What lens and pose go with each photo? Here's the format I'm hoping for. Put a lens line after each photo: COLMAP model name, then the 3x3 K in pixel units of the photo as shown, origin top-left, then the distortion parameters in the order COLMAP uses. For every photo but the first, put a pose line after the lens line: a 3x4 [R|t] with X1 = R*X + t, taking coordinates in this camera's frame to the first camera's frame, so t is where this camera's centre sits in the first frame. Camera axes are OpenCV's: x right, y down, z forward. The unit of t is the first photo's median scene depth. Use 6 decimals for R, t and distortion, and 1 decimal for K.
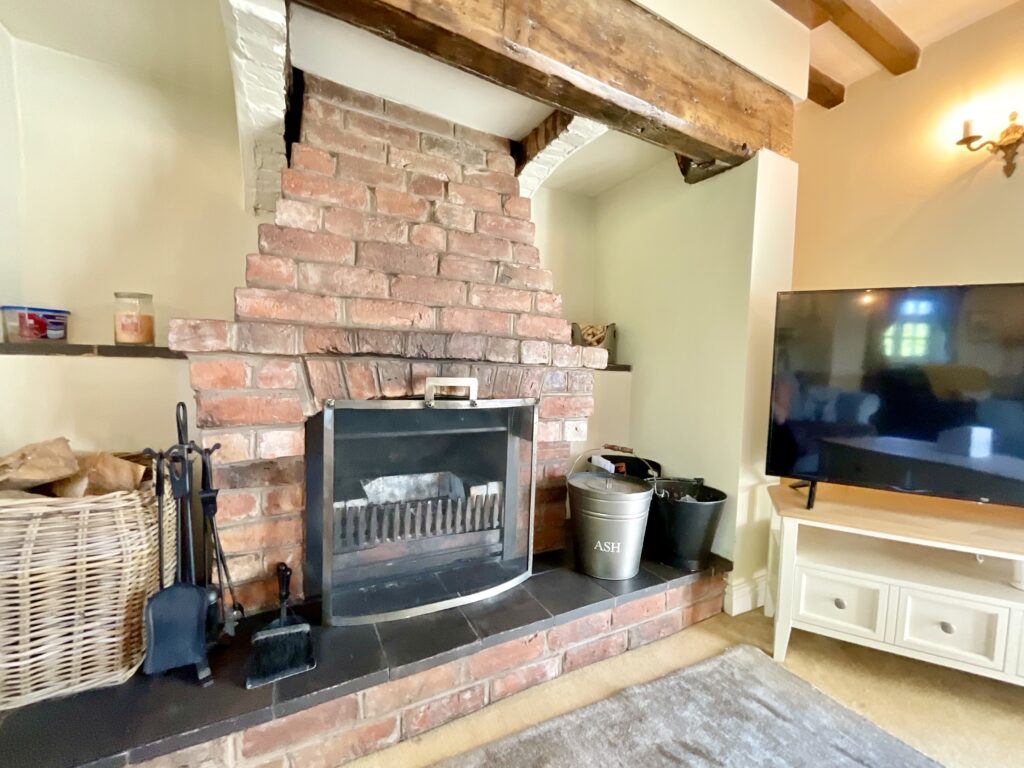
lens RADIAL K [[417.3, 0, 511.7], [0, 417.3, 385.9], [0, 0, 1]] dist [-0.002301, -0.000169]
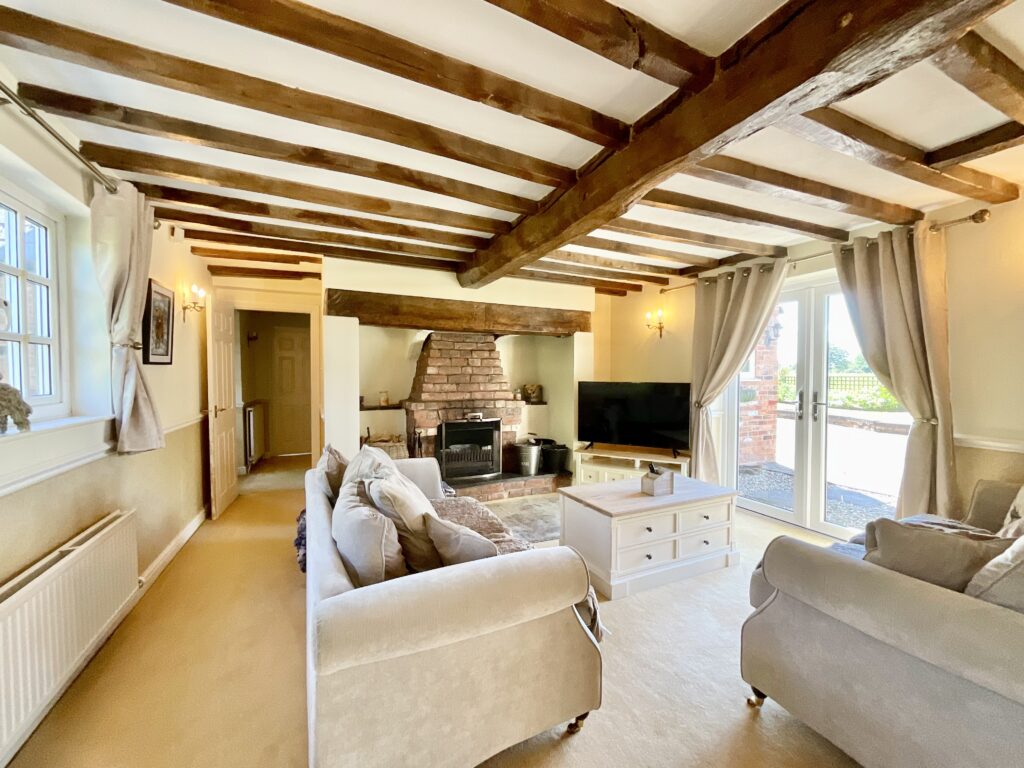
lens RADIAL K [[417.3, 0, 517.1], [0, 417.3, 383.1], [0, 0, 1]] dist [-0.002301, -0.000169]
pose [[0.998917, -0.030143, -0.035431, 0.313618], [0.028983, 0.999041, -0.032820, -0.132922], [0.036386, 0.031758, 0.998833, -2.294451]]
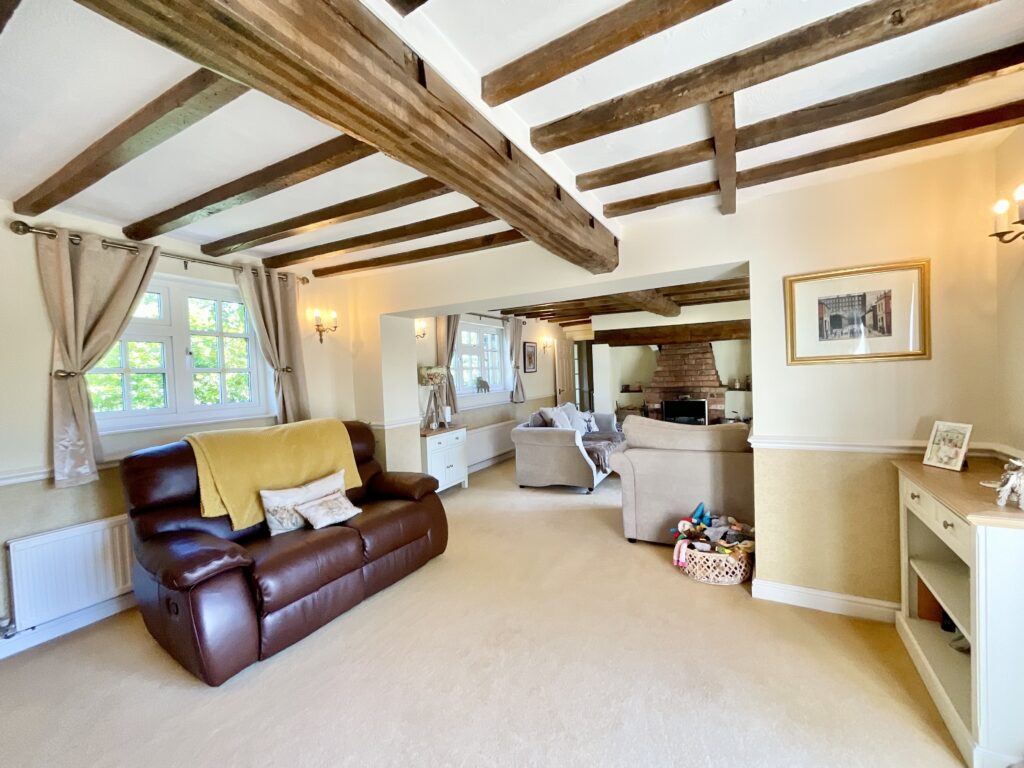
lens RADIAL K [[417.3, 0, 516.9], [0, 417.3, 385.0], [0, 0, 1]] dist [-0.002301, -0.000169]
pose [[0.550345, -0.033721, -0.834256, 2.880399], [0.014069, 0.999417, -0.031116, -0.015015], [0.834819, 0.005388, 0.550498, -3.447937]]
